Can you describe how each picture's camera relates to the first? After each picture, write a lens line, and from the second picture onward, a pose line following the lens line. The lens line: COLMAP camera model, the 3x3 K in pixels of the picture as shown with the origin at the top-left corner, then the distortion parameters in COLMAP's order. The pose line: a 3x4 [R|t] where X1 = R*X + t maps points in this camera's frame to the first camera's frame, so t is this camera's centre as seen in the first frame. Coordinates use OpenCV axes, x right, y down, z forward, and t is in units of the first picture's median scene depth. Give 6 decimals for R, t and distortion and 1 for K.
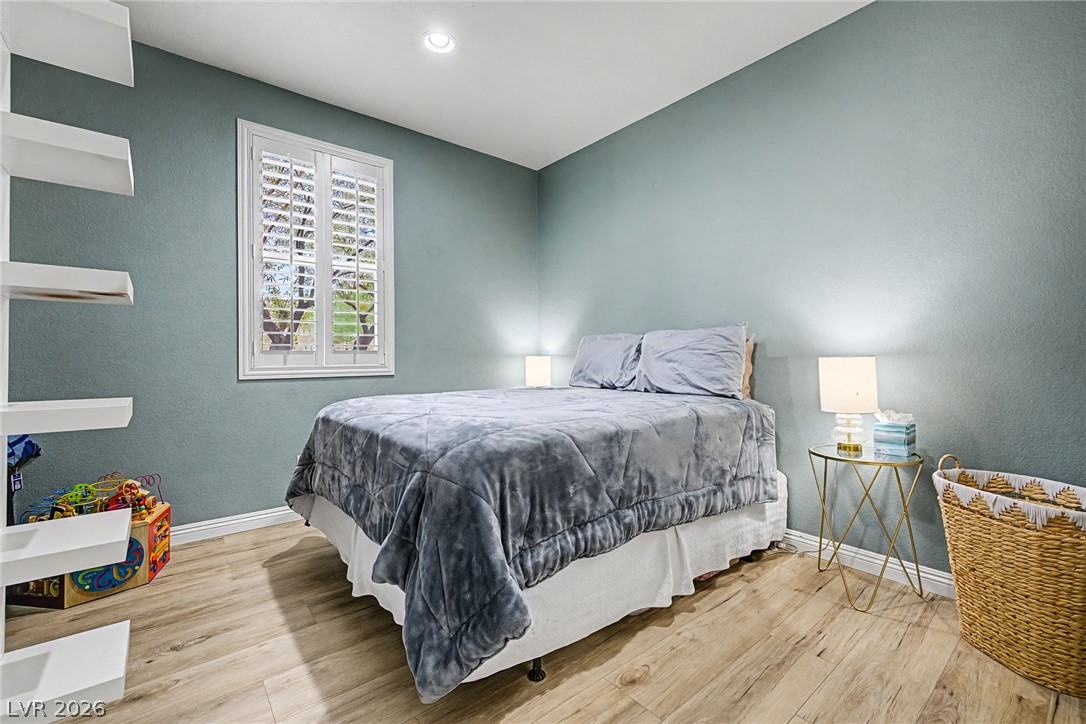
lens RADIAL K [[457.2, 0, 536.3], [0, 457.2, 355.9], [0, 0, 1]] dist [0.006001, -0.000193]
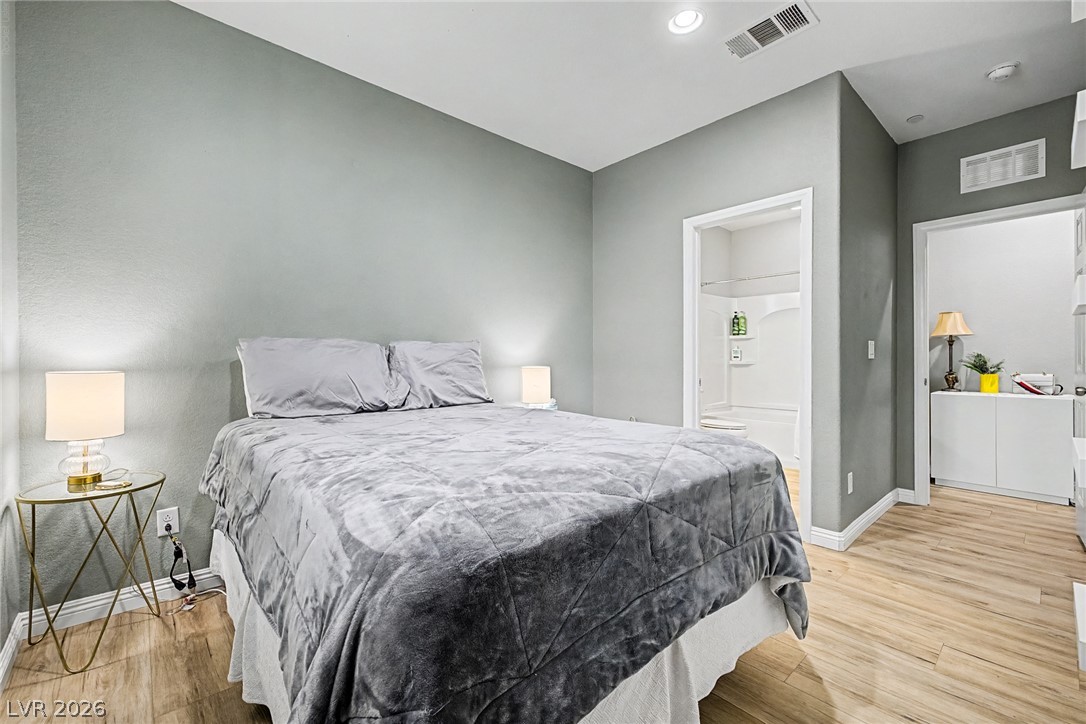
lens RADIAL K [[447.4, 0, 536.8], [0, 447.4, 362.9], [0, 0, 1]] dist [0.001029, -0.000214]
pose [[-0.023189, 0.007362, 0.999704, -0.590828], [0.008427, 0.999939, -0.007169, -0.002349], [-0.999696, 0.008258, -0.023249, 0.730204]]
